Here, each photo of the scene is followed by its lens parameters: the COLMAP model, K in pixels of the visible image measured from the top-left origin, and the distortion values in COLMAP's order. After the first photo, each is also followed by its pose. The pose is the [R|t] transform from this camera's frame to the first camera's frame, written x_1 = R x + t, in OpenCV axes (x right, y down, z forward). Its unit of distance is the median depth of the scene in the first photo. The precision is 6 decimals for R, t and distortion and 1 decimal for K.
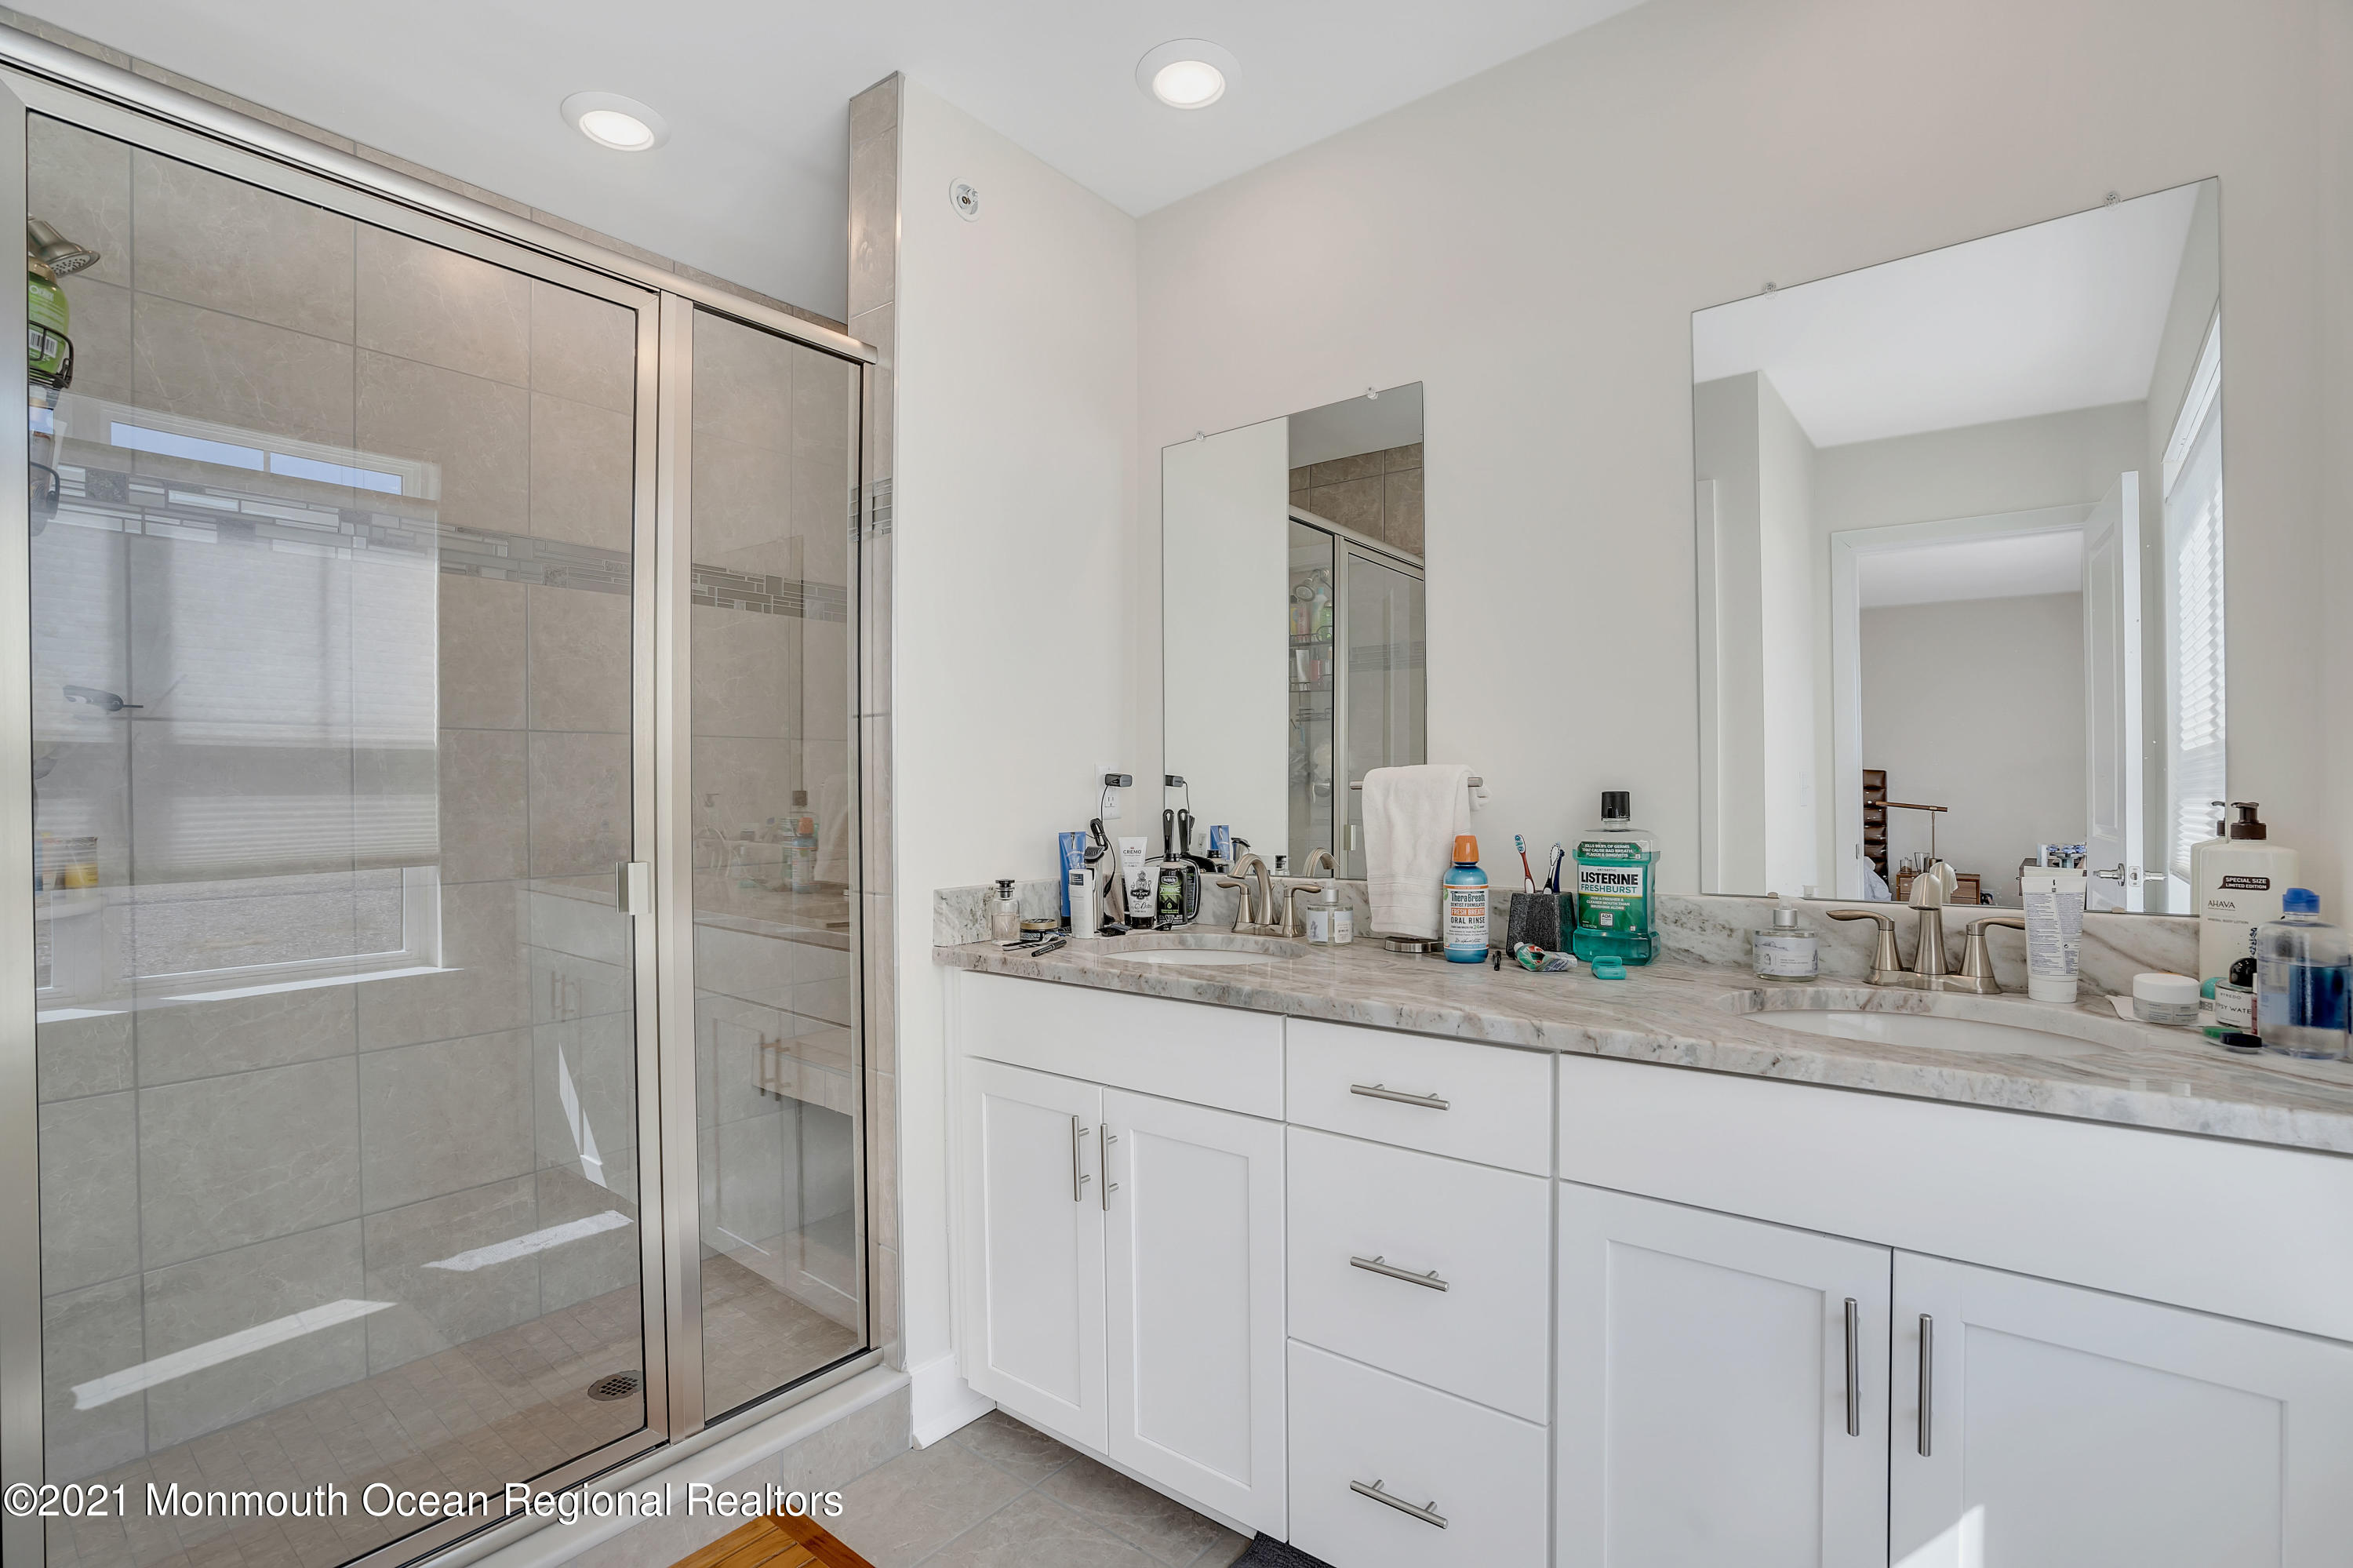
lens RADIAL K [[1099.6, 0, 1181.8], [0, 1099.6, 794.4], [0, 0, 1]] dist [-0.001063, 0.000169]
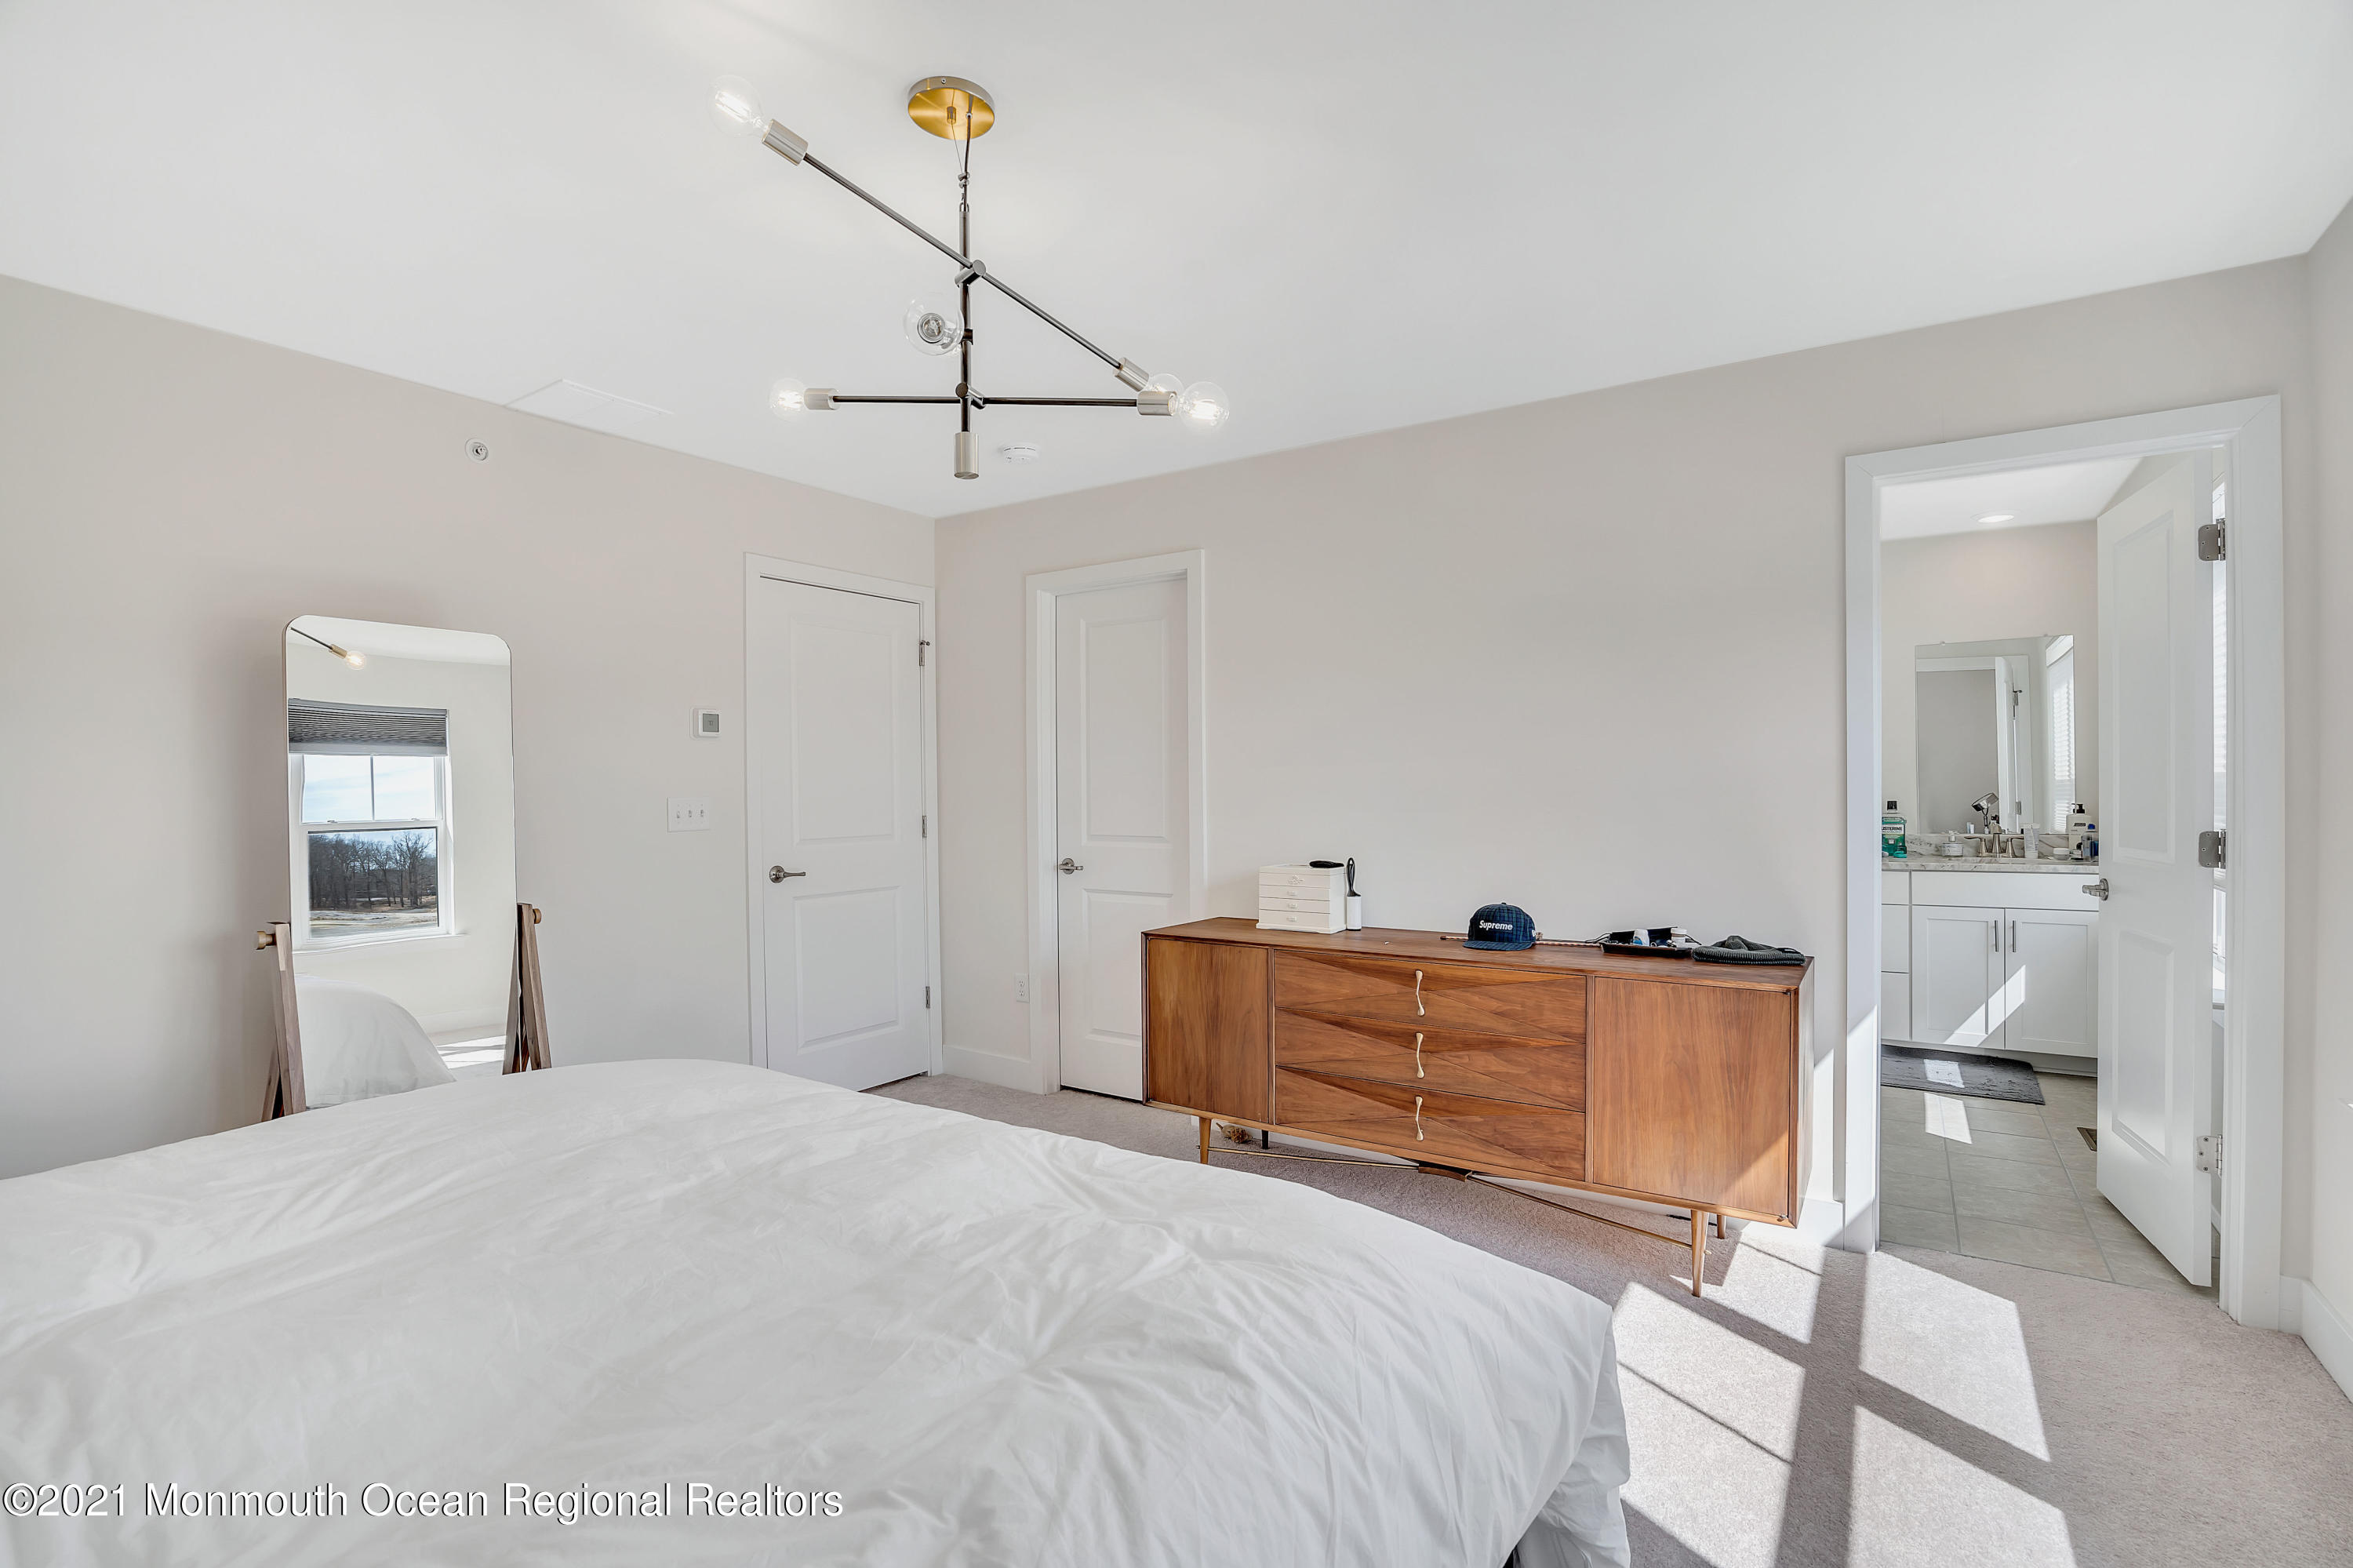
lens RADIAL K [[1099.6, 0, 1171.2], [0, 1099.6, 781.0], [0, 0, 1]] dist [-0.001063, 0.000169]
pose [[0.996965, -0.007470, 0.077496, -2.592826], [0.007536, 0.999971, -0.000556, -0.099039], [-0.077490, 0.001138, 0.996992, -2.684643]]
